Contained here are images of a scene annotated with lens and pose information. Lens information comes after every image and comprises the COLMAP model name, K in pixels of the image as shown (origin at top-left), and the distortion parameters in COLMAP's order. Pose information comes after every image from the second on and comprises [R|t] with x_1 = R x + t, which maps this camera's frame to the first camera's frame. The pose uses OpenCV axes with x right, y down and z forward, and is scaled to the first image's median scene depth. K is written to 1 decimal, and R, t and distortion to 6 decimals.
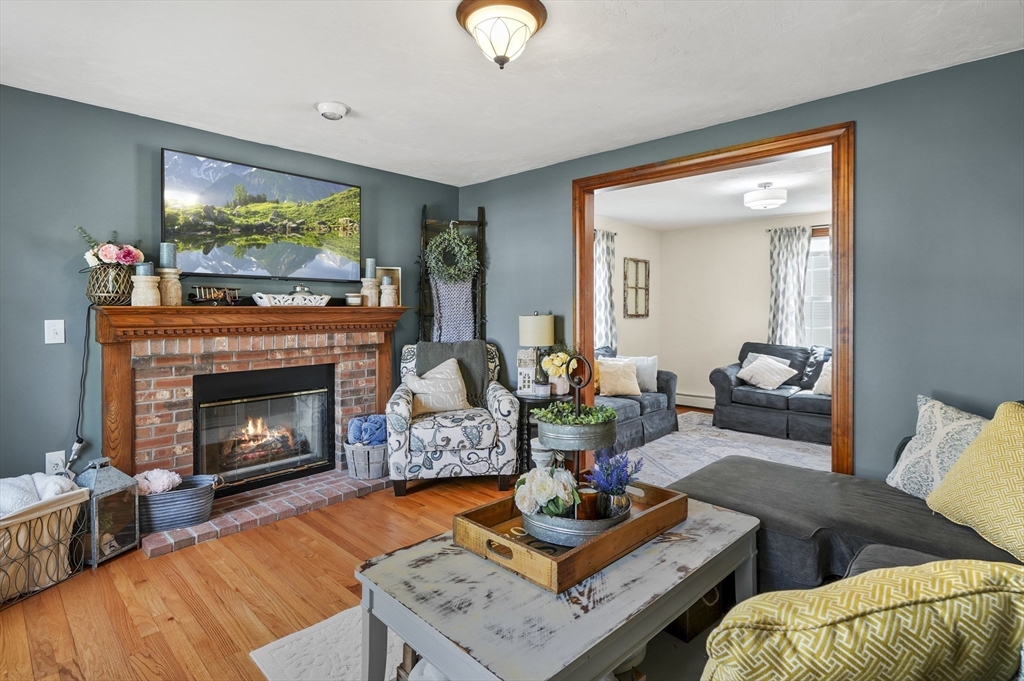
lens RADIAL K [[509.3, 0, 509.0], [0, 509.3, 327.9], [0, 0, 1]] dist [-0.000259, -0.000321]
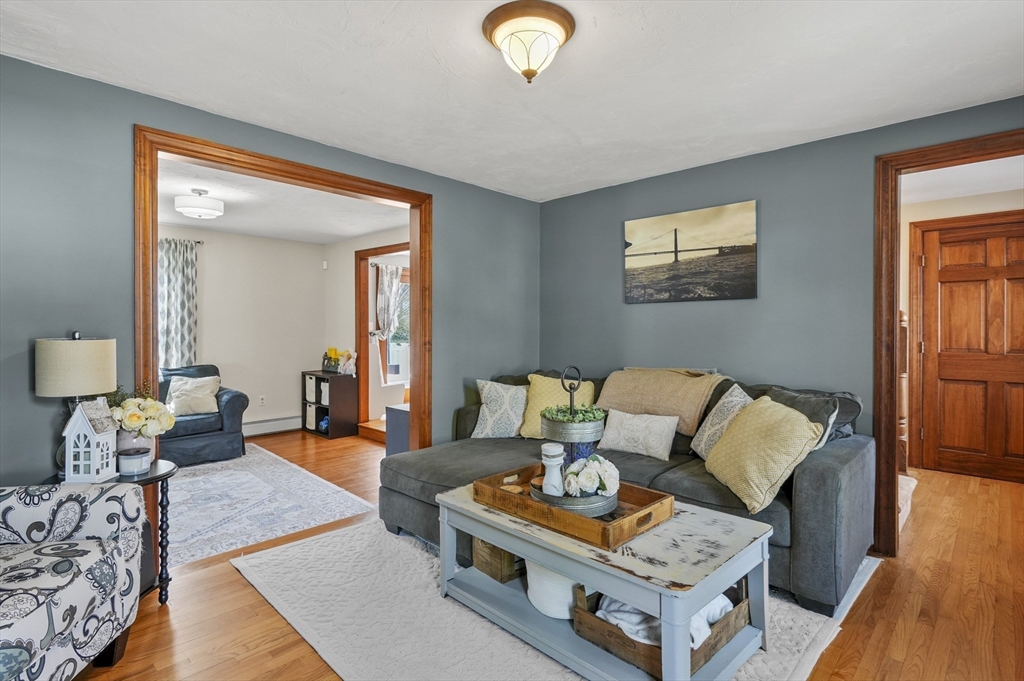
lens RADIAL K [[524.9, 0, 512.0], [0, 524.9, 340.5], [0, 0, 1]] dist [-0.000136, -0.000203]
pose [[-0.003212, -0.023666, 0.999715, -0.828883], [0.037468, 0.999015, 0.023769, -0.029310], [-0.999293, 0.037534, -0.002322, 0.841086]]
